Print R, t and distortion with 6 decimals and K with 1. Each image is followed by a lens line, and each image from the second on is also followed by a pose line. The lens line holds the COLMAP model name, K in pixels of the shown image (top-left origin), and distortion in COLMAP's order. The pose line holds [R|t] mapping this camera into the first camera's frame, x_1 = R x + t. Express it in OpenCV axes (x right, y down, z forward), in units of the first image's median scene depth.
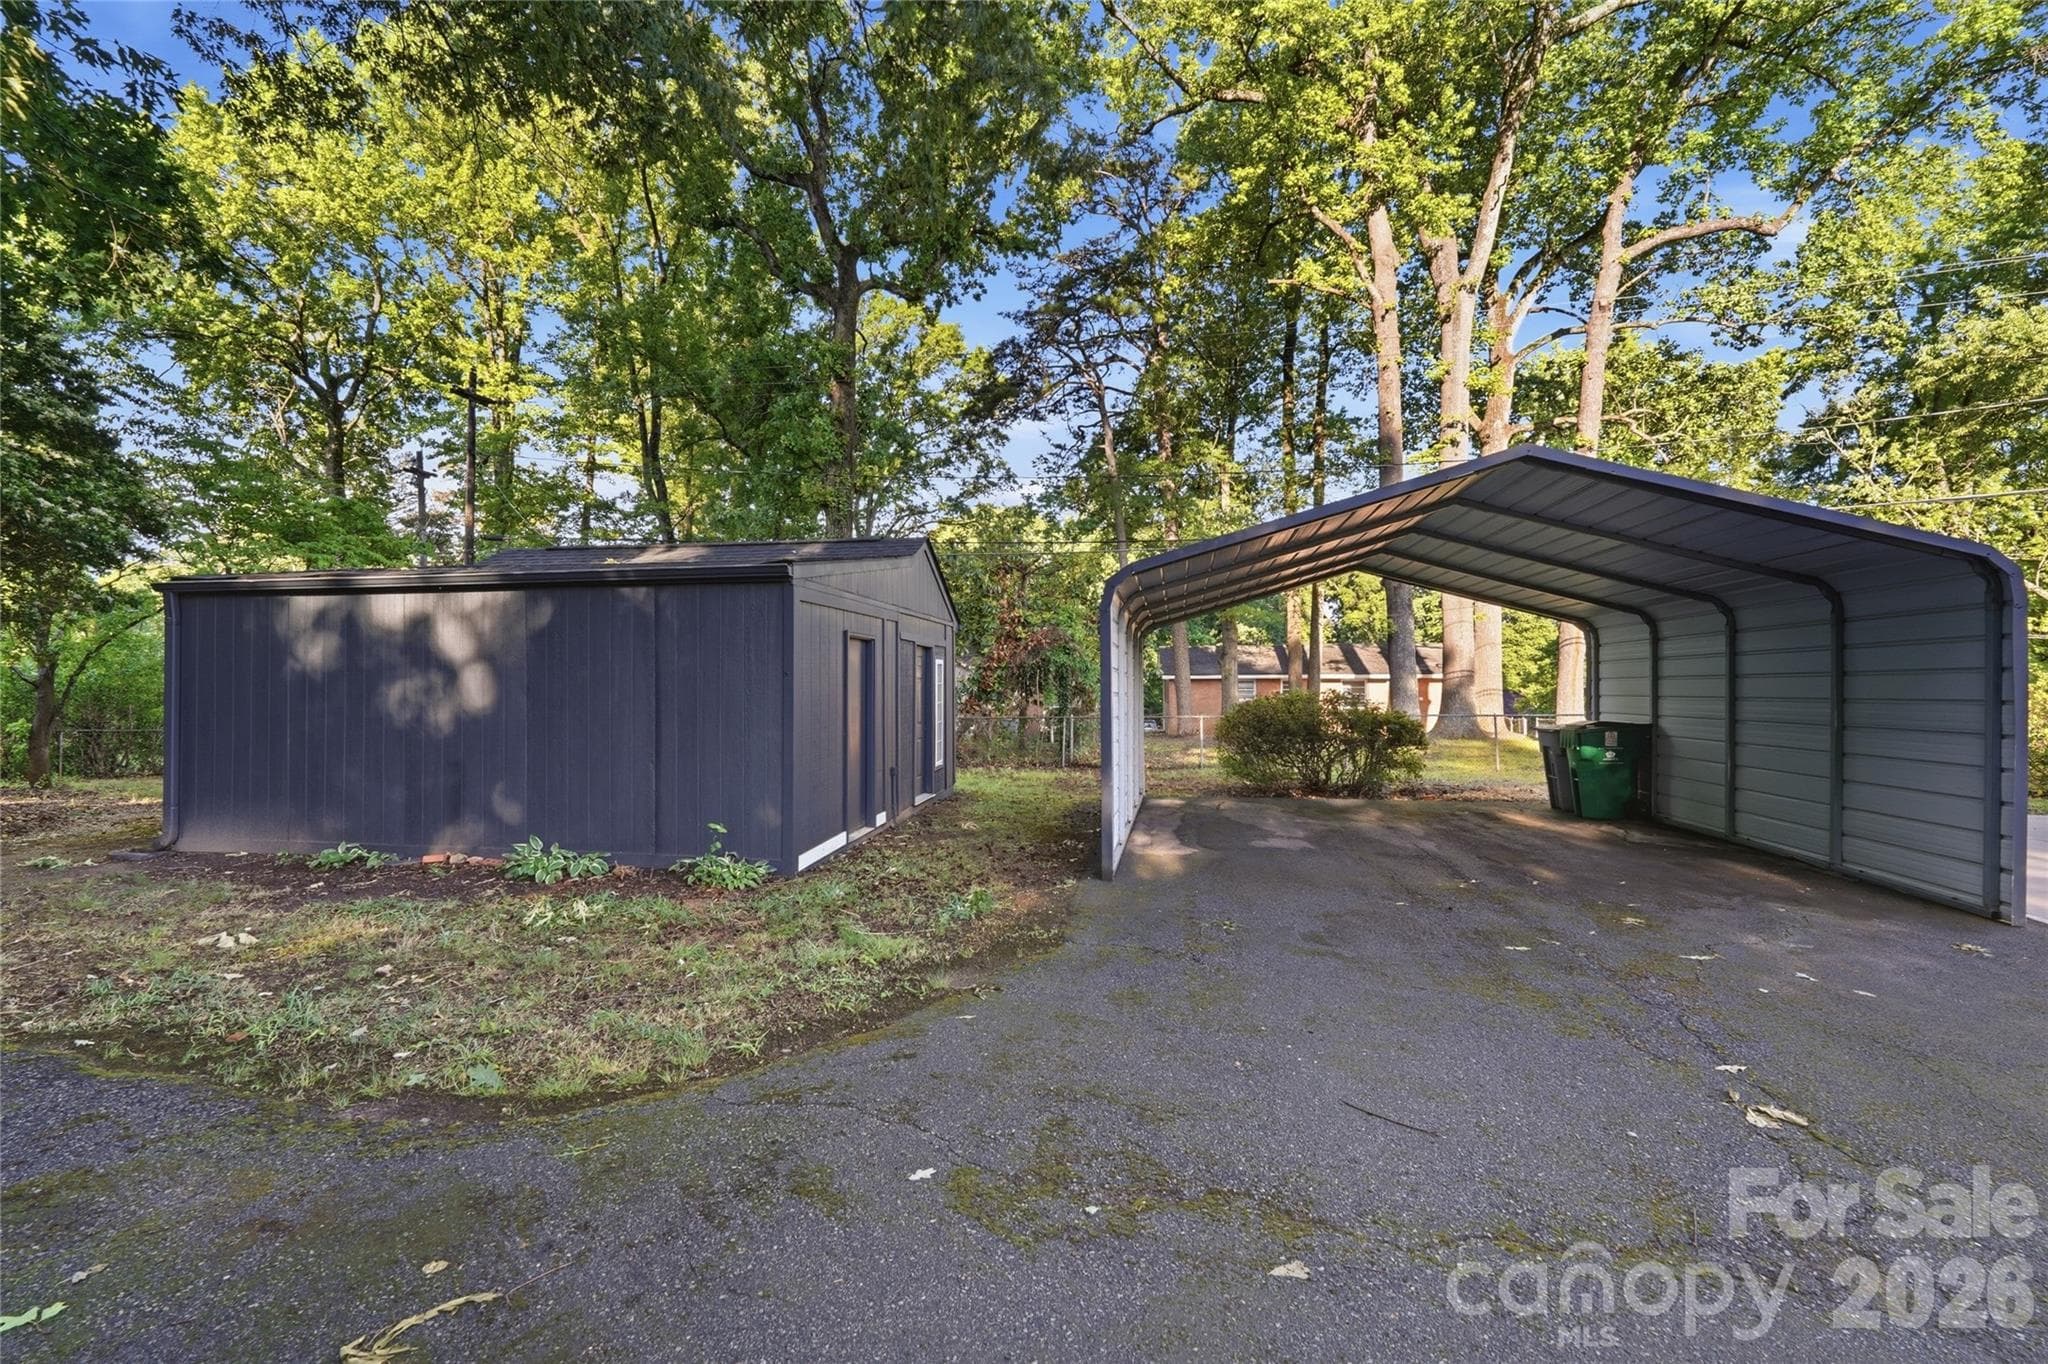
lens RADIAL K [[846.4, 0, 998.3], [0, 846.4, 669.0], [0, 0, 1]] dist [-0.011734, -0.000370]
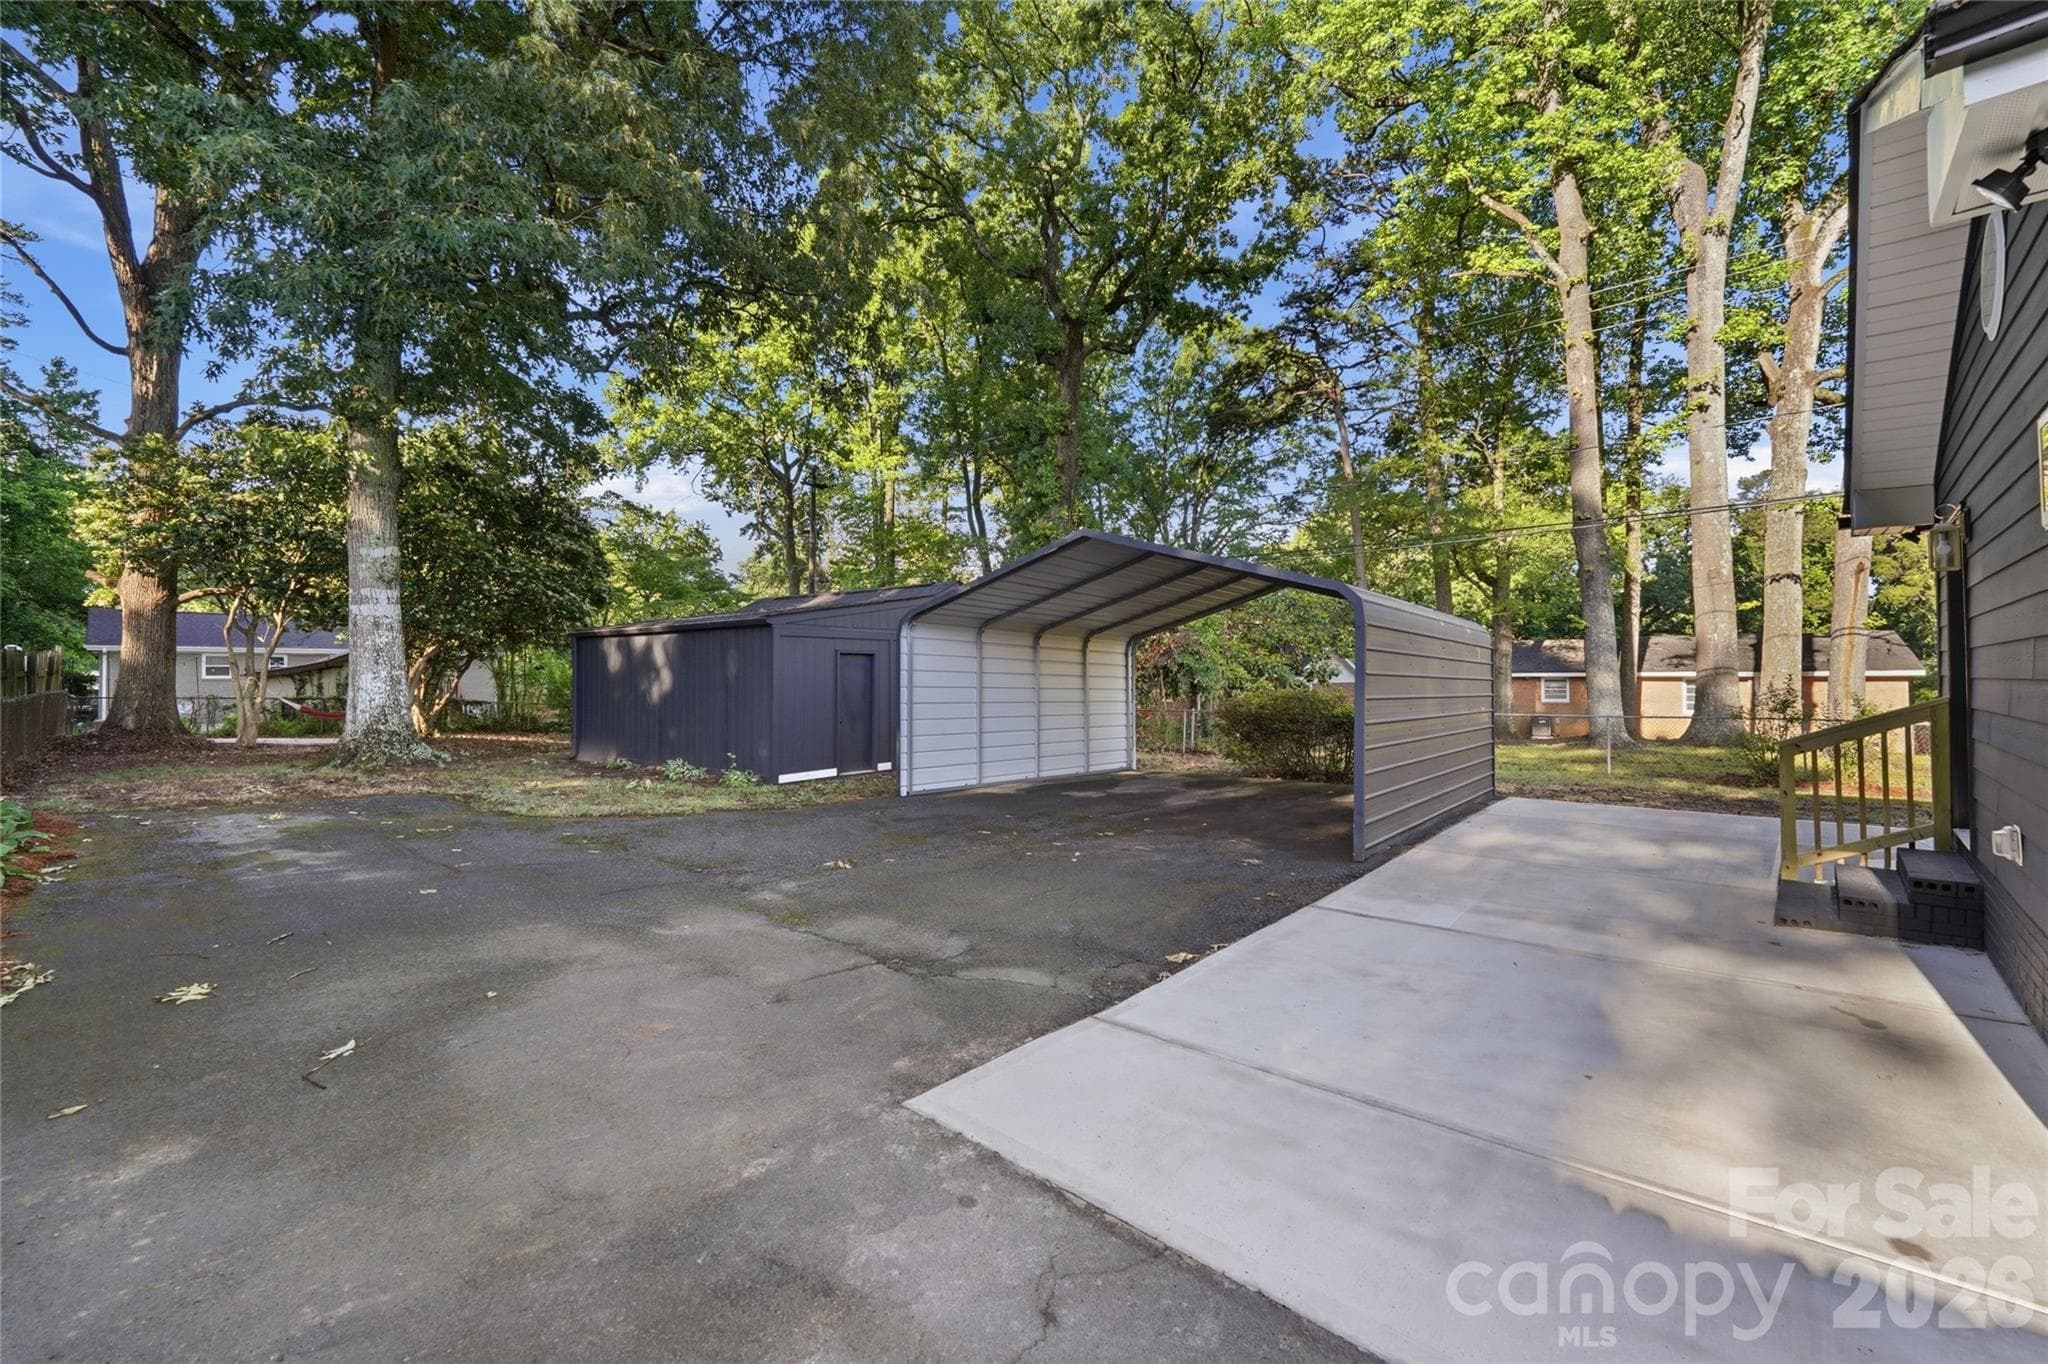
lens RADIAL K [[901.3, 0, 1054.2], [0, 901.3, 655.6], [0, 0, 1]] dist [-0.015751, 0.000319]
pose [[0.877955, -0.011078, -0.478614, 0.388415], [0.005587, 0.999901, -0.012896, -0.002350], [0.478710, 0.008648, 0.877931, -0.135226]]
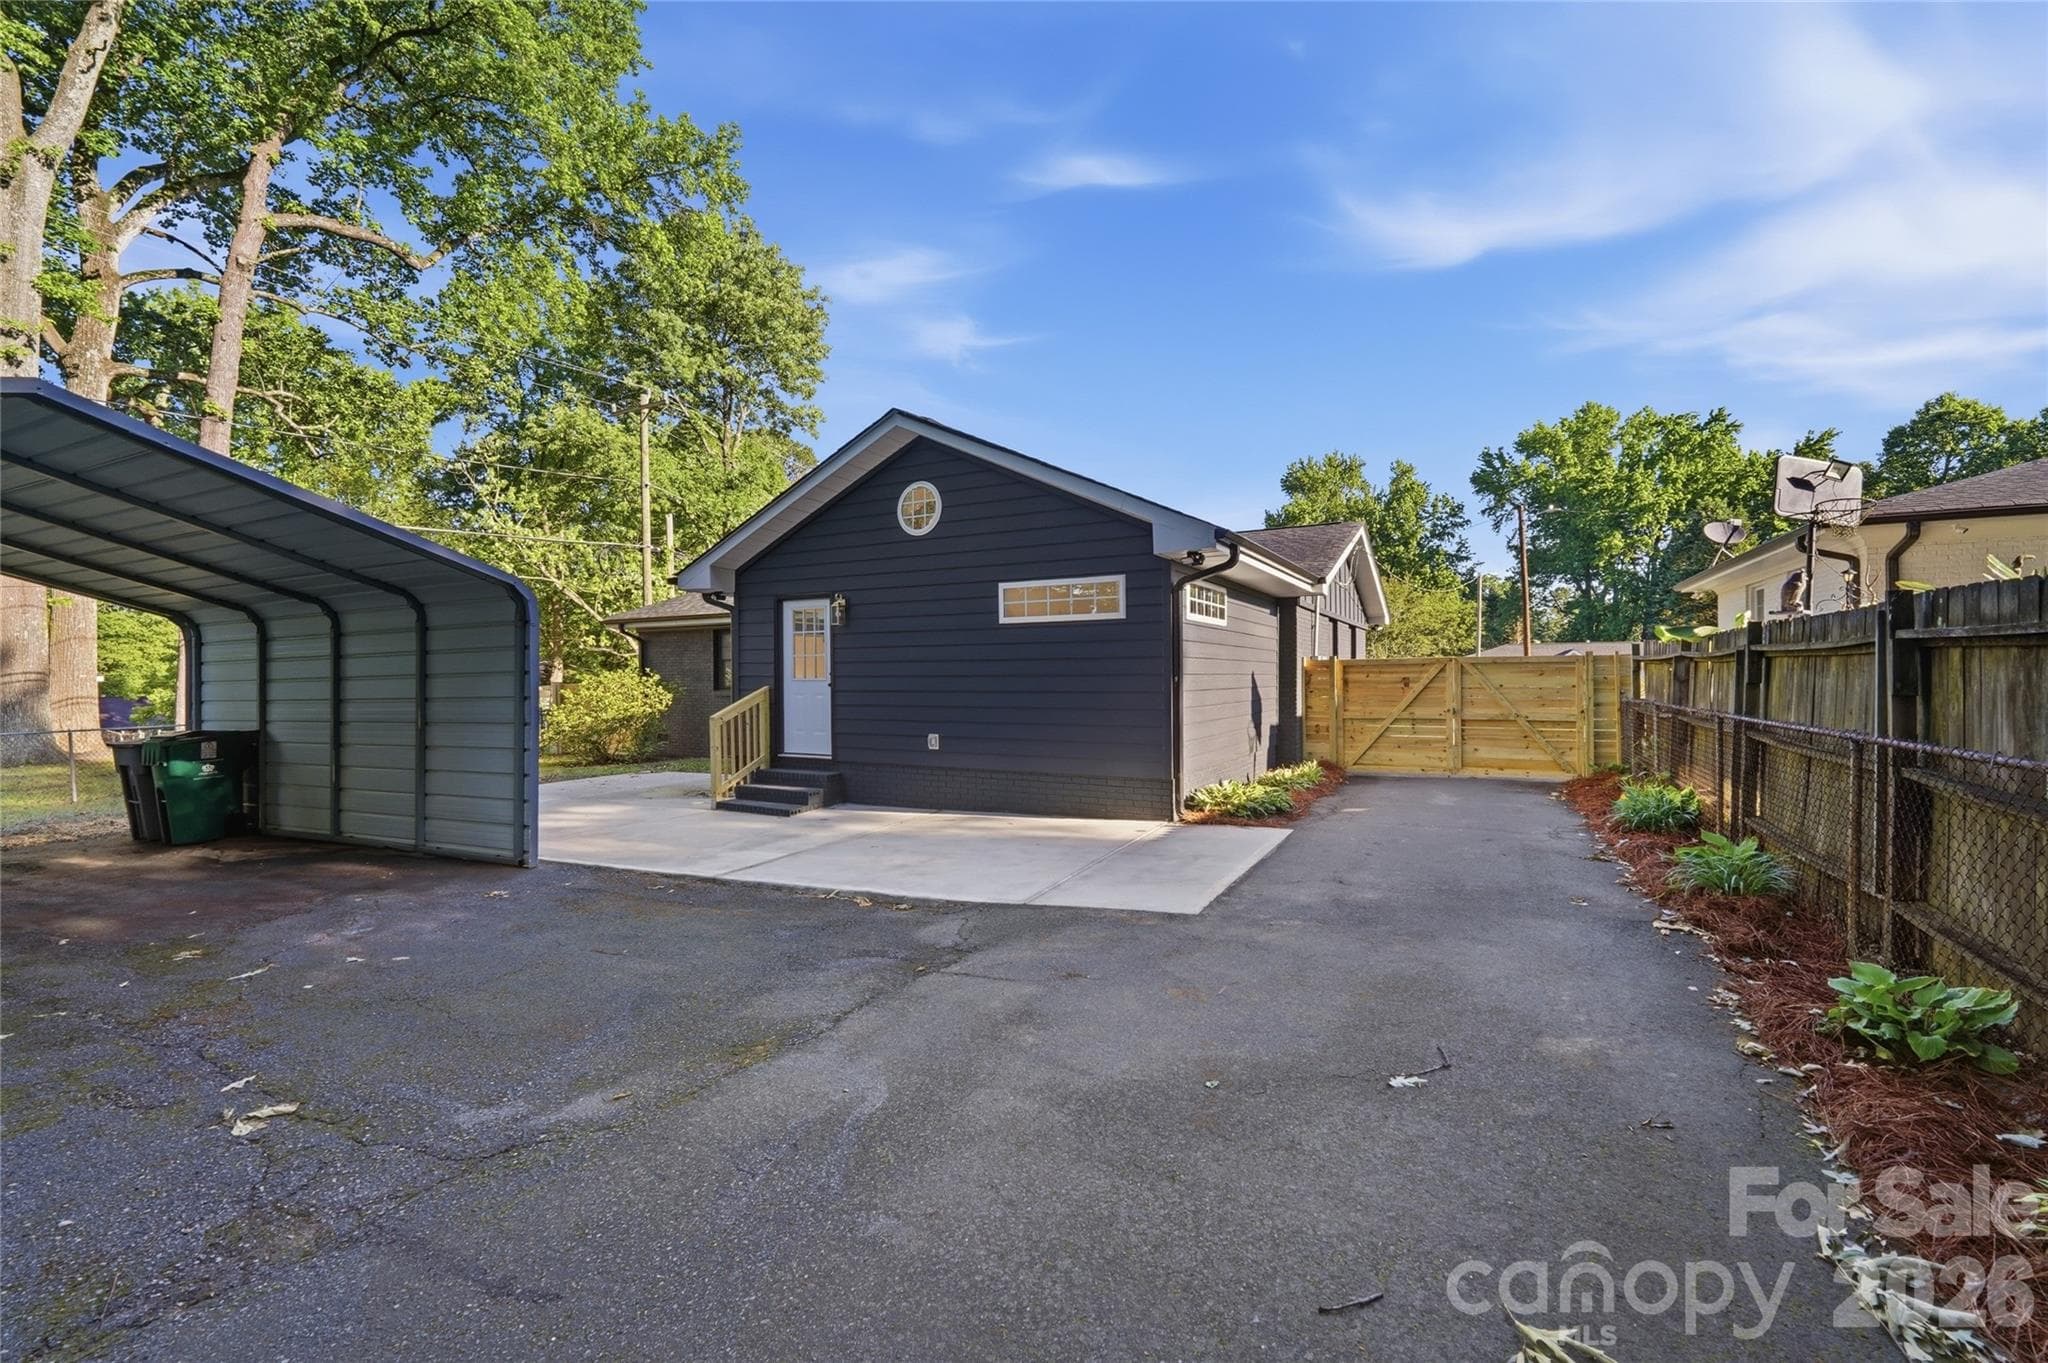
lens RADIAL K [[862.4, 0, 1029.8], [0, 862.4, 671.1], [0, 0, 1]] dist [-0.003230, -0.000556]
pose [[0.218449, 0.005078, 0.975835, 0.015746], [-0.004278, 0.999982, -0.004246, 0.000087], [-0.975839, -0.003247, 0.218466, -0.016283]]
